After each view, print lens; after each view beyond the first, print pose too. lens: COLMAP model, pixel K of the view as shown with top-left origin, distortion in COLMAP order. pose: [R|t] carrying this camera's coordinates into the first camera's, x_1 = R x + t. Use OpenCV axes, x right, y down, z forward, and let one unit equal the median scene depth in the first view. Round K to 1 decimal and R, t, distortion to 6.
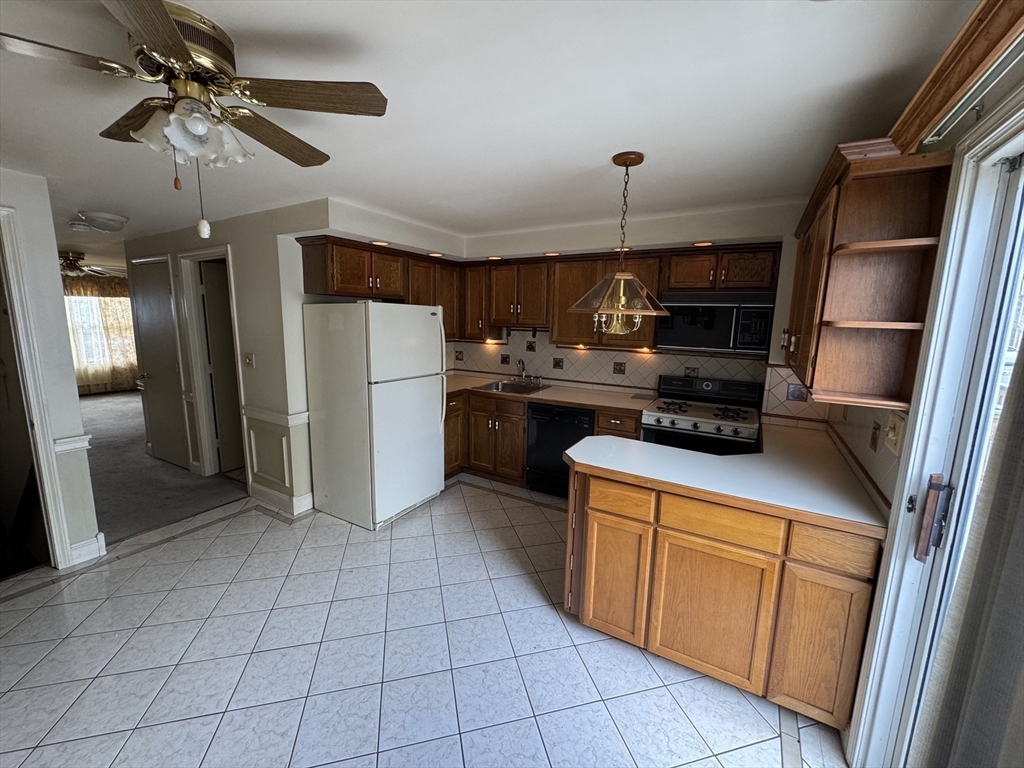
lens RADIAL K [[411.0, 0, 512.1], [0, 411.0, 382.1], [0, 0, 1]] dist [0.001298, -0.000049]
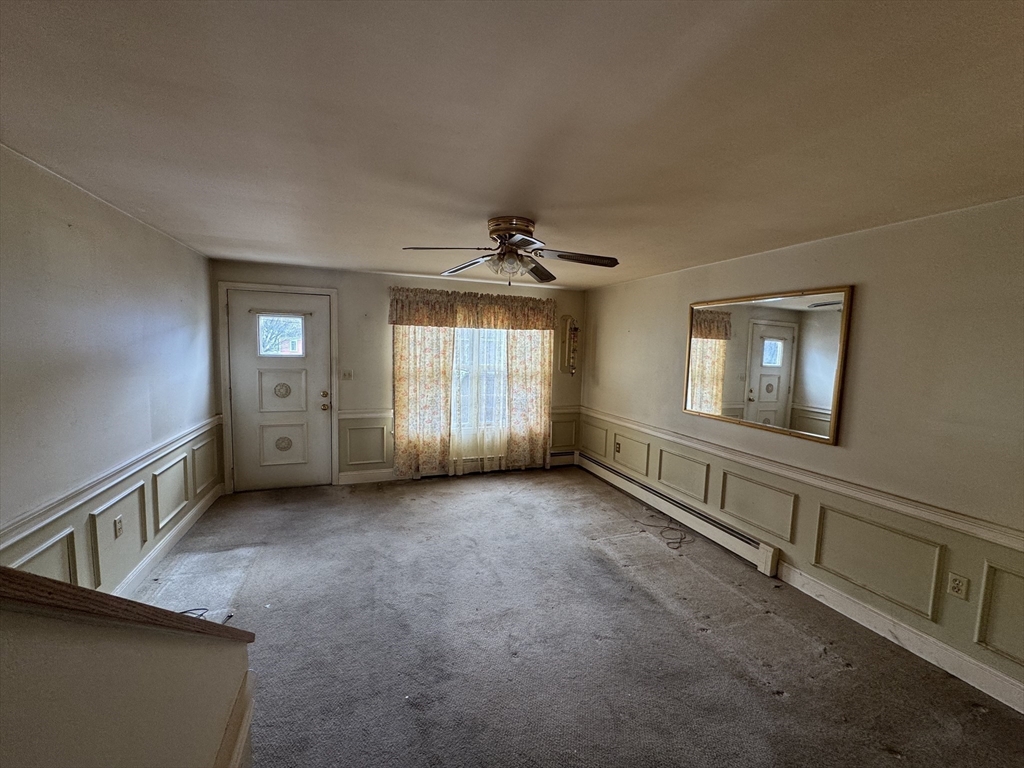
lens RADIAL K [[411.0, 0, 511.6], [0, 411.0, 385.3], [0, 0, 1]] dist [0.001298, -0.000049]
pose [[0.777536, 0.056343, -0.626309, -0.565837], [-0.106657, 0.993364, -0.043047, -0.086979], [0.619727, 0.100271, 0.778386, 0.484069]]
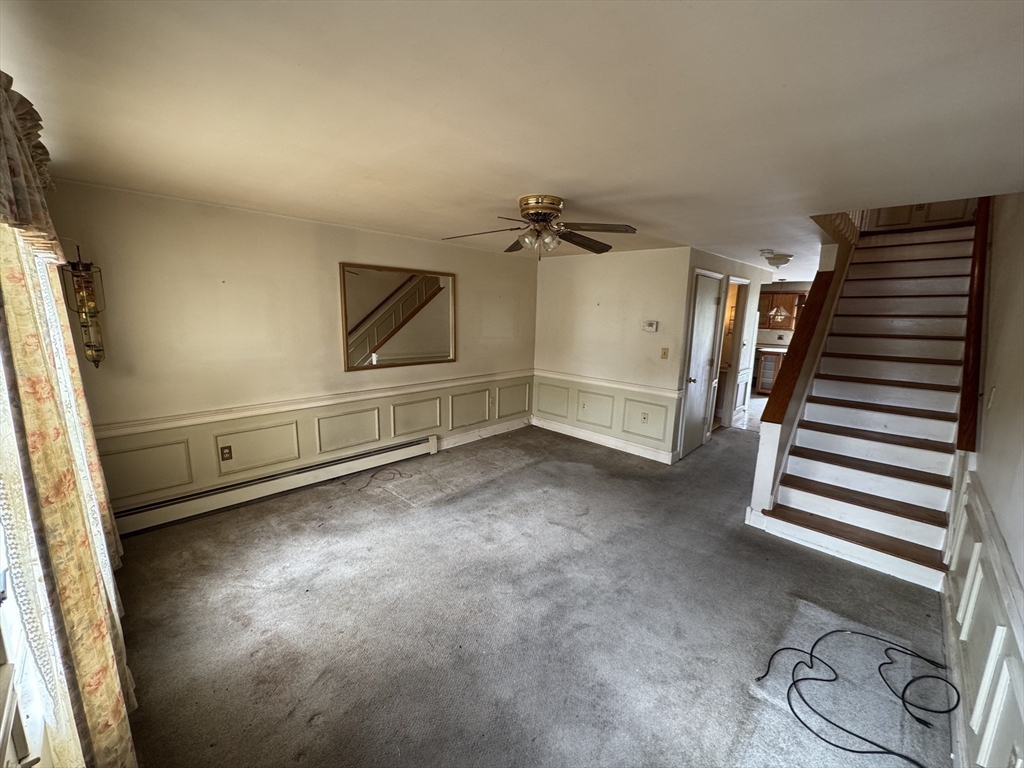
lens RADIAL K [[411.0, 0, 510.8], [0, 411.0, 385.2], [0, 0, 1]] dist [0.001298, -0.000049]
pose [[0.237430, -0.193319, 0.951974, -1.243863], [0.136028, 0.976958, 0.164466, -0.145142], [-0.961833, 0.090446, 0.258256, 0.705972]]
